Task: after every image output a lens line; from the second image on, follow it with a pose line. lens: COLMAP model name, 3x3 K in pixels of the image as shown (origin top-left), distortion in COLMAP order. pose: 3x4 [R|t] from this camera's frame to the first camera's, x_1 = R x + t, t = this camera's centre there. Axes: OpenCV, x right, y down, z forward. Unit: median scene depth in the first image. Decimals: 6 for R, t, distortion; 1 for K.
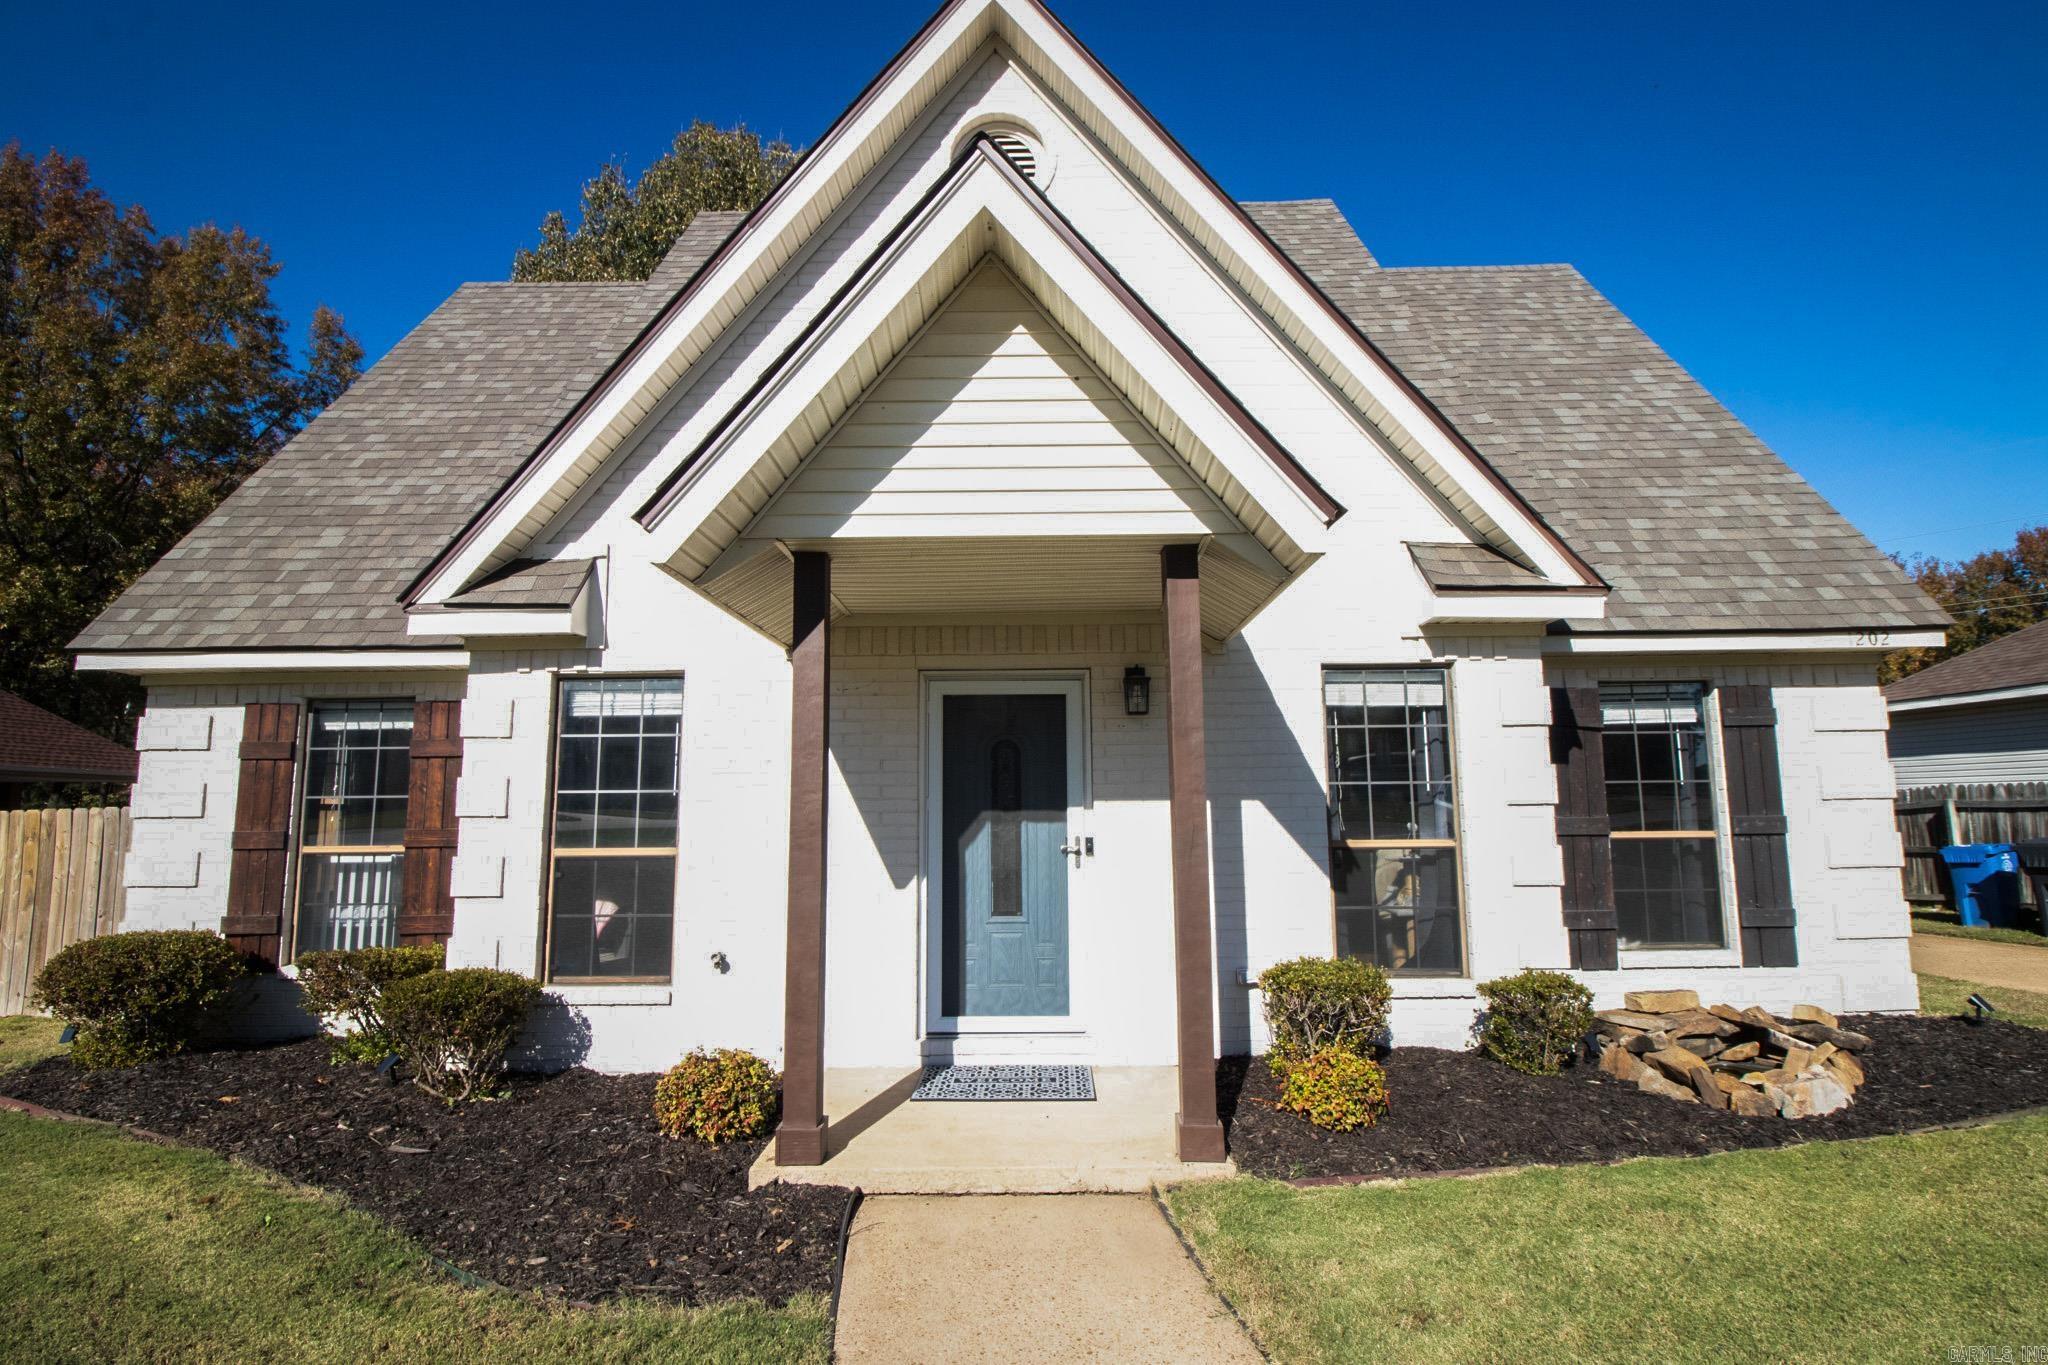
lens RADIAL K [[975.4, 0, 1024.0], [0, 975.4, 682.5], [0, 0, 1]] dist [-0.014746, -0.000746]
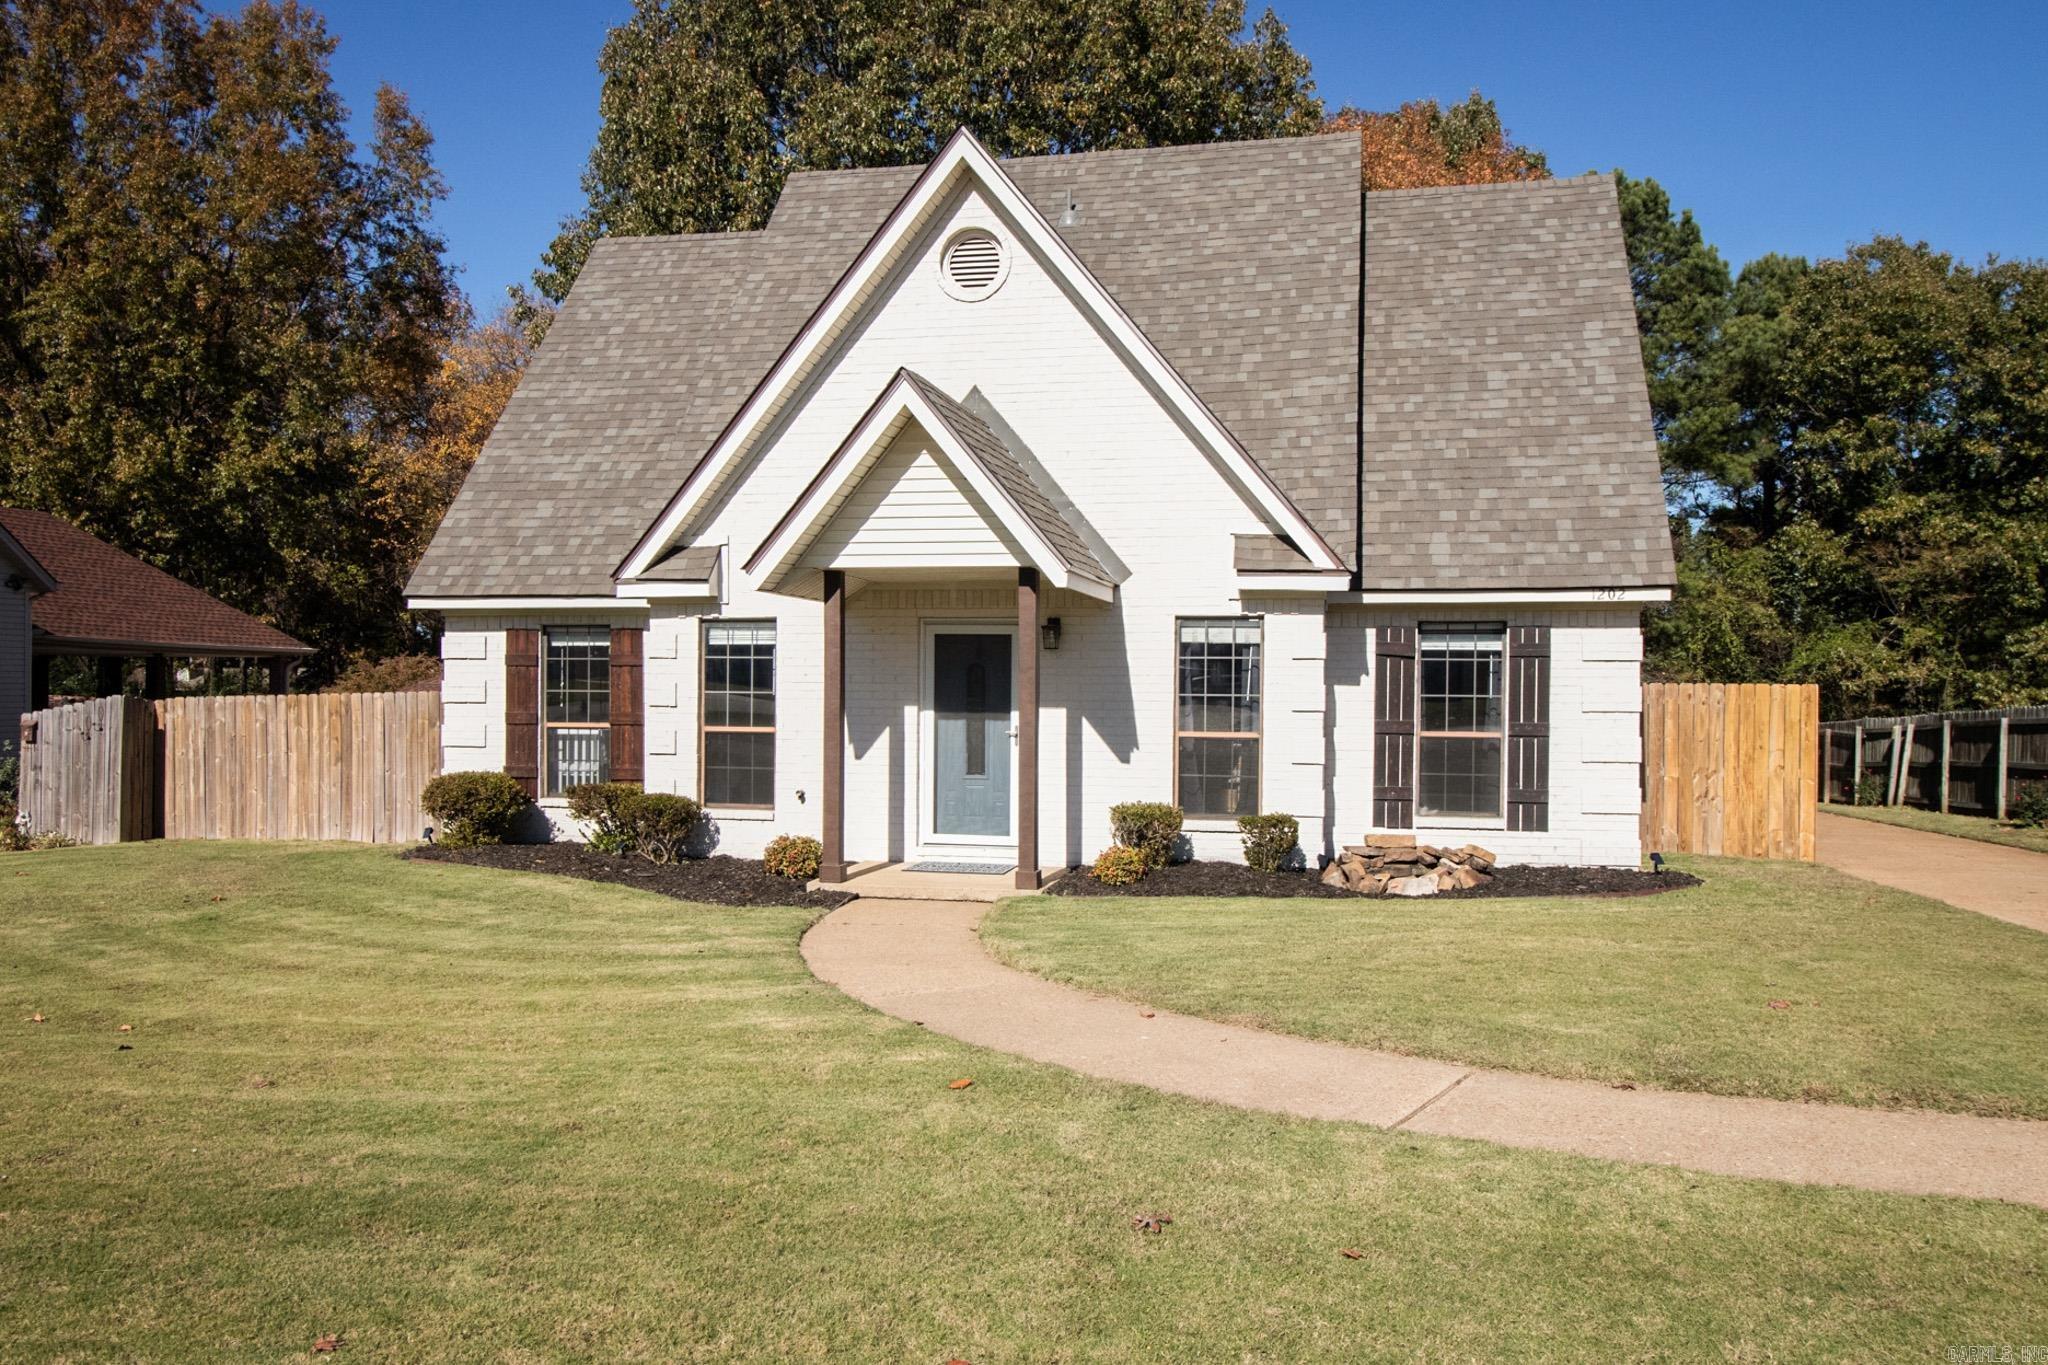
lens RADIAL K [[1554.8, 0, 1024.0], [0, 1554.8, 682.5], [0, 0, 1]] dist [-0.004742, -0.000041]
pose [[0.977330, 0.015778, -0.211133, 0.514370], [0.010395, 0.992441, 0.122280, -0.187450], [0.211466, -0.121703, 0.969779, -1.224233]]
